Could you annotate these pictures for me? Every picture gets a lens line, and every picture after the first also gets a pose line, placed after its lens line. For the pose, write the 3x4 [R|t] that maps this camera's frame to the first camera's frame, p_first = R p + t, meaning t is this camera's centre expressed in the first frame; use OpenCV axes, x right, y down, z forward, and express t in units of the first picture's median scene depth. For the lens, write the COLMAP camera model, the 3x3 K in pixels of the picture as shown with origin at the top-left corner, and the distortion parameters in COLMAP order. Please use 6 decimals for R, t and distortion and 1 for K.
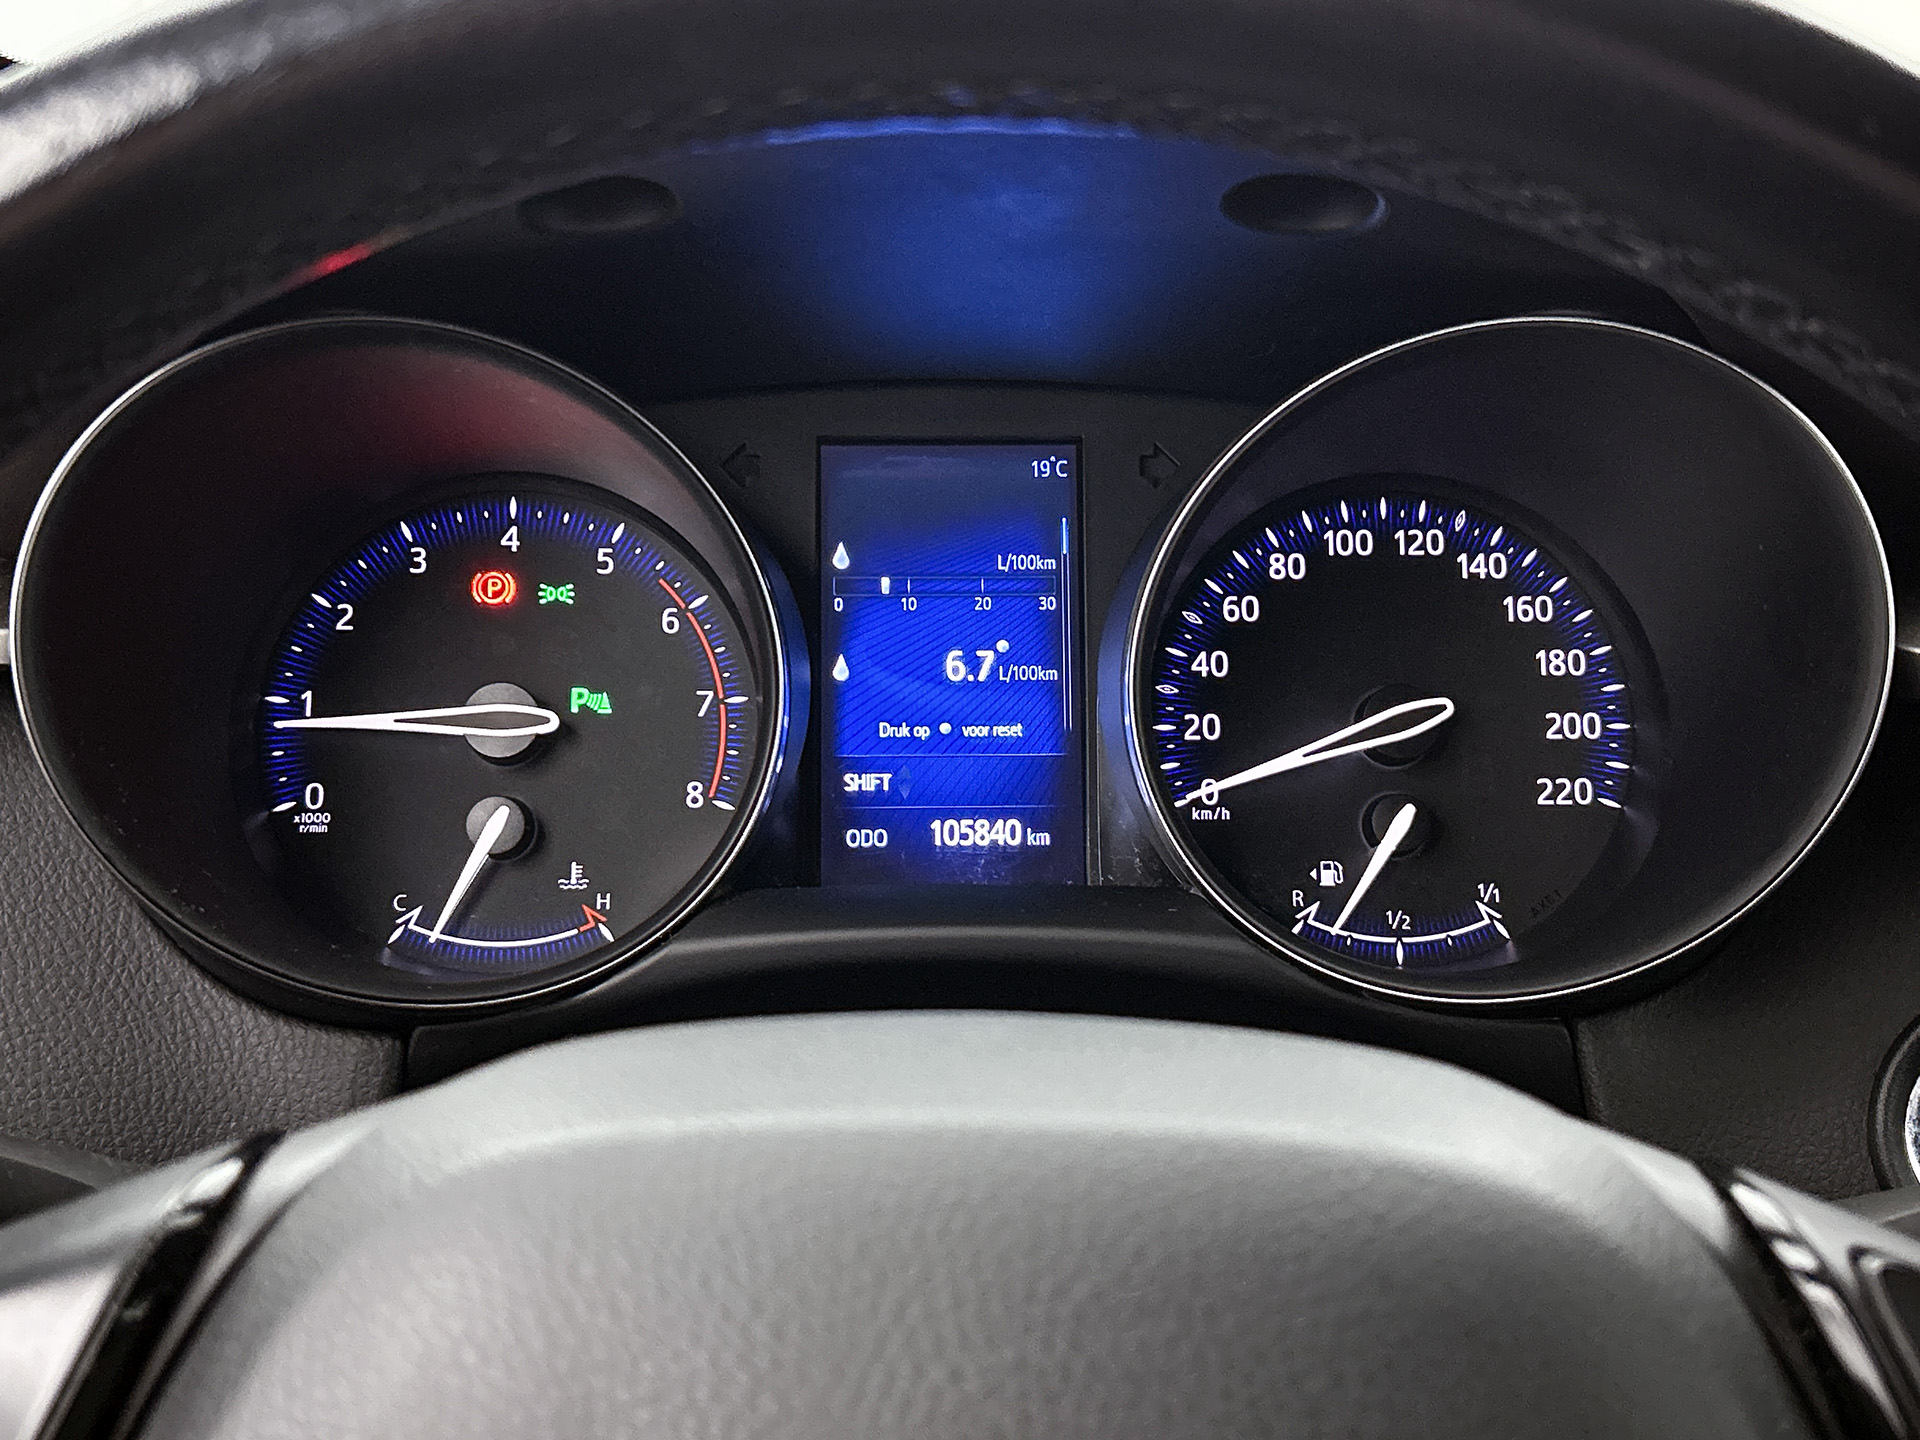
lens RADIAL K [[2477.7, 0, 960.0], [0, 2477.7, 720.0], [0, 0, 1]] dist [0.264164, -1.241095]
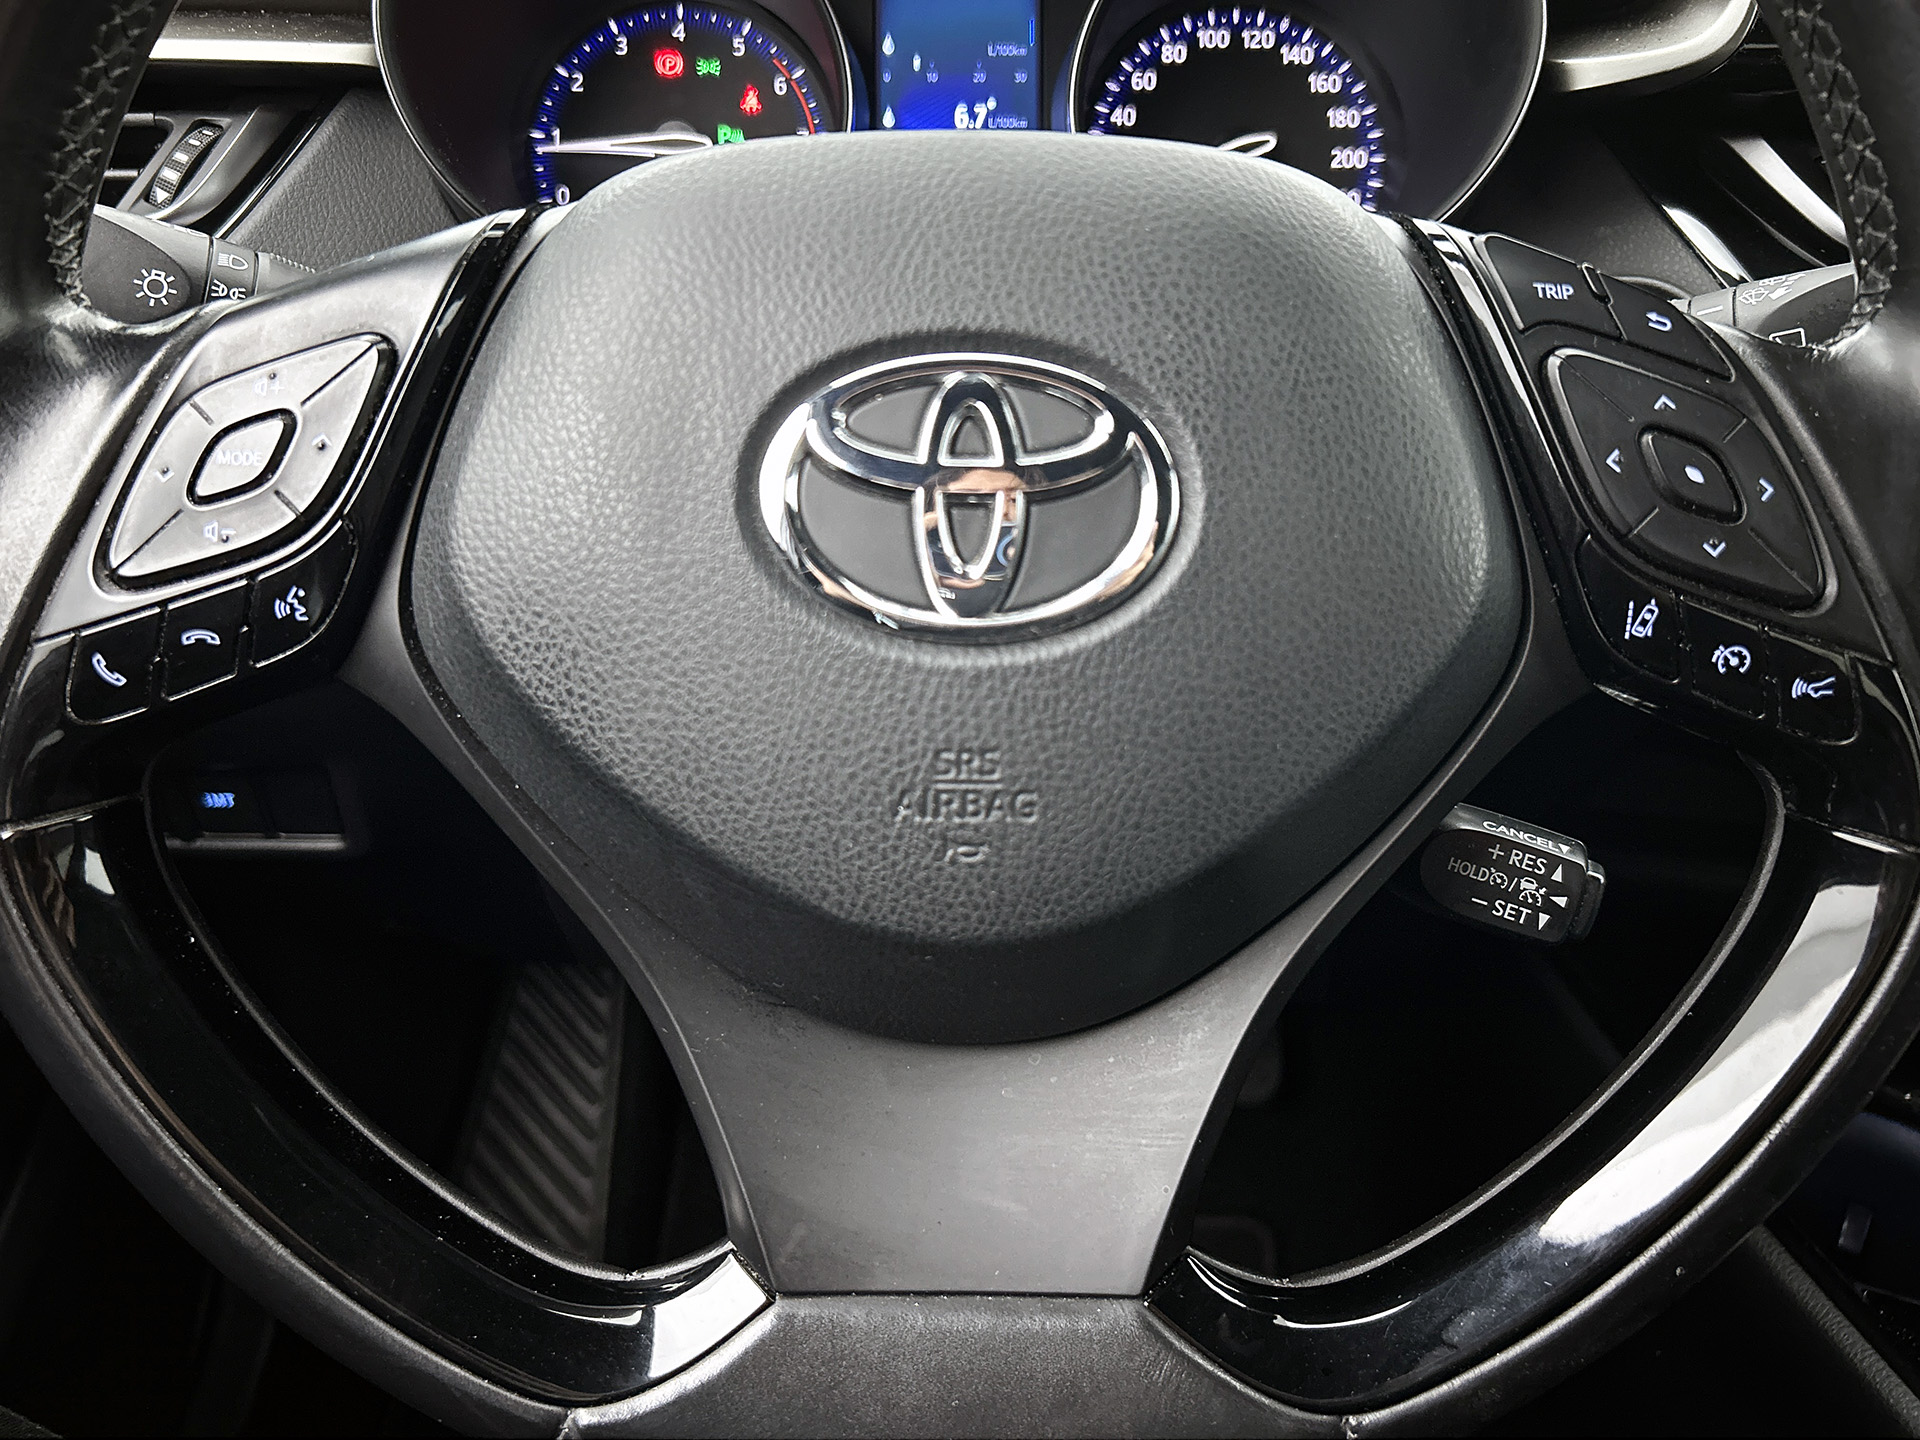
lens RADIAL K [[1591.4, 0, 955.3], [0, 1591.4, 715.8], [0, 0, 1]] dist [-0.005423, -0.004487]
pose [[0.999921, 0.007530, -0.010090, 0.007346], [-0.005431, 0.981008, 0.193894, 0.154880], [0.011359, -0.193824, 0.980971, -0.062599]]
